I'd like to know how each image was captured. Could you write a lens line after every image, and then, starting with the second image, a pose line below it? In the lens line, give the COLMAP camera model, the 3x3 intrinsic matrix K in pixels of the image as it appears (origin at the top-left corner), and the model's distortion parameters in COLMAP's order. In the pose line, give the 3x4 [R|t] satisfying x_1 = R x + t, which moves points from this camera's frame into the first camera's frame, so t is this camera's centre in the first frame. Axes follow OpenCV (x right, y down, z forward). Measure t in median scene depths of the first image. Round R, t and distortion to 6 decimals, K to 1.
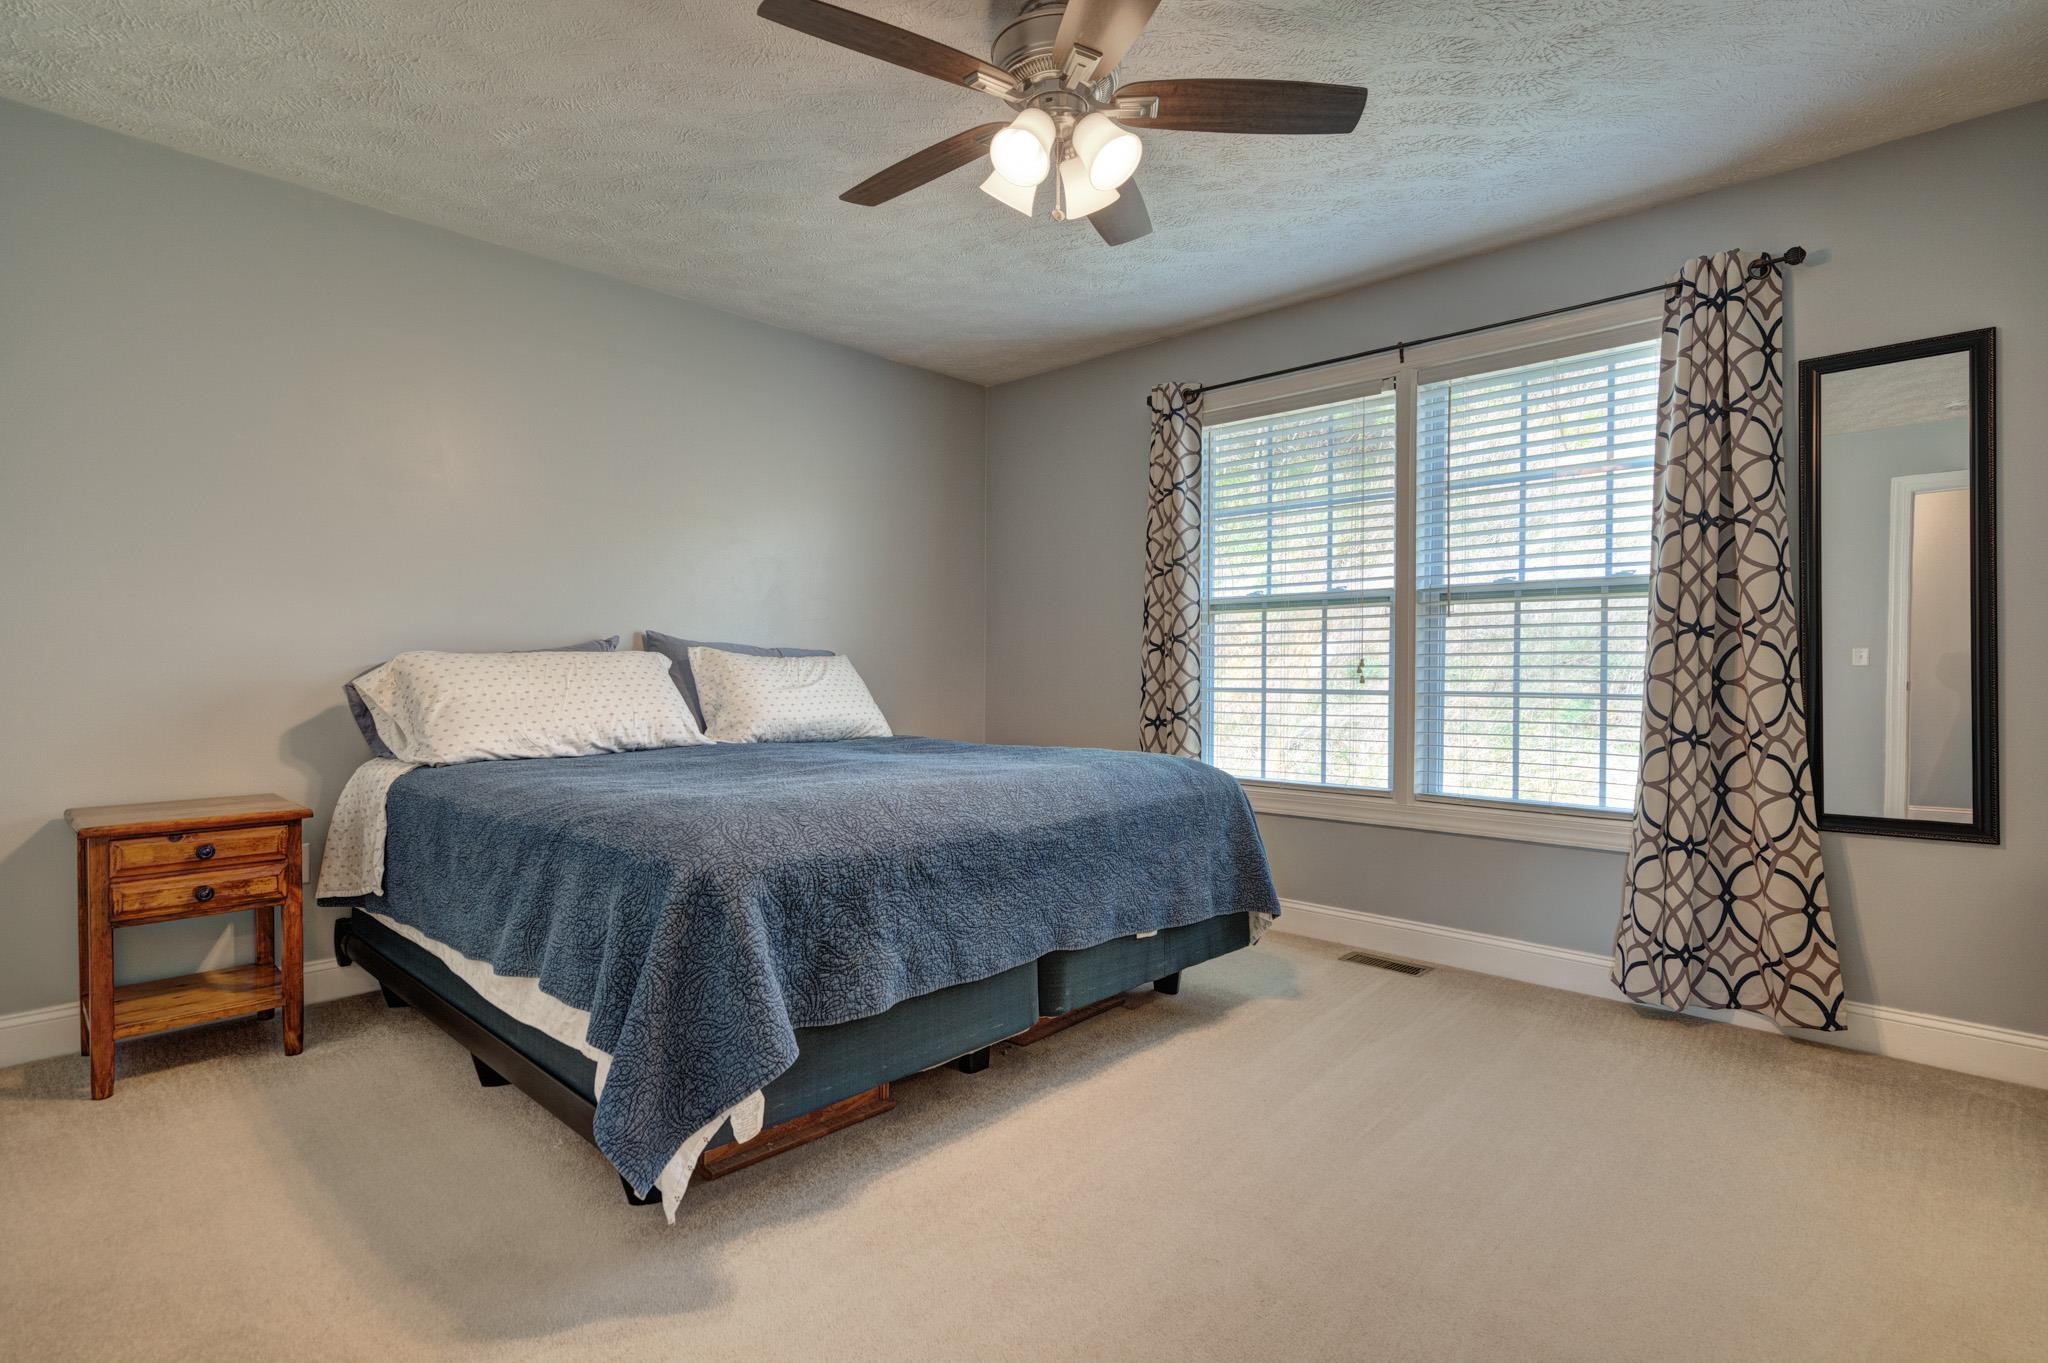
lens RADIAL K [[1030.2, 0, 1036.7], [0, 1030.2, 682.8], [0, 0, 1]] dist [-0.002348, 0.003097]
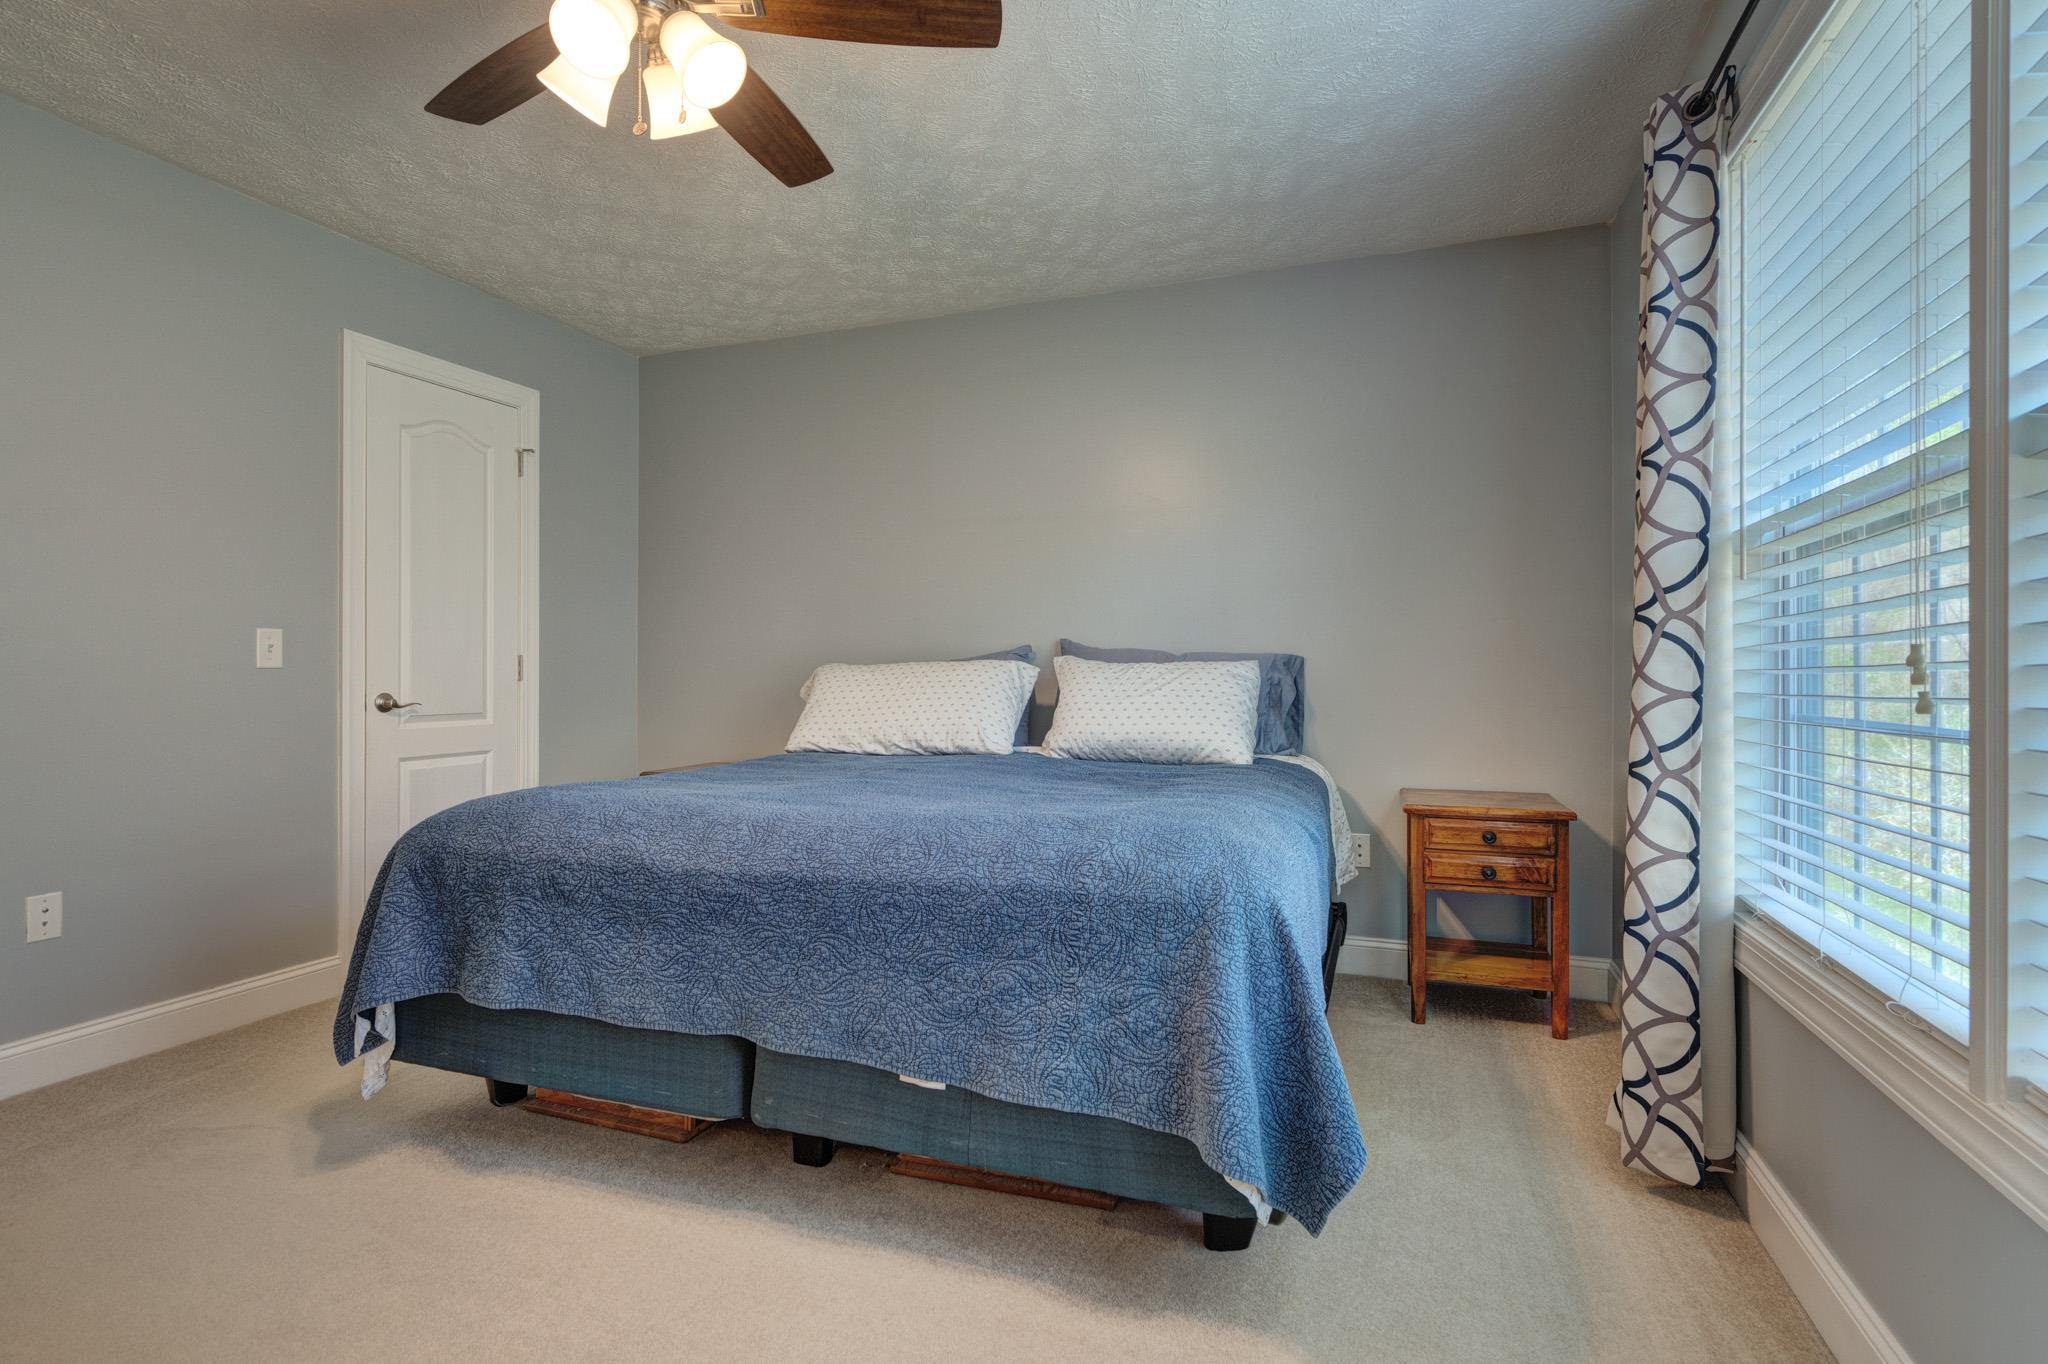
lens RADIAL K [[1030.2, 0, 1008.7], [0, 1030.2, 675.8], [0, 0, 1]] dist [-0.002348, 0.003097]
pose [[0.358432, -0.003675, -0.933549, 0.657009], [-0.010390, 0.999915, -0.007926, -0.007858], [0.933498, 0.012541, 0.358363, 0.724332]]
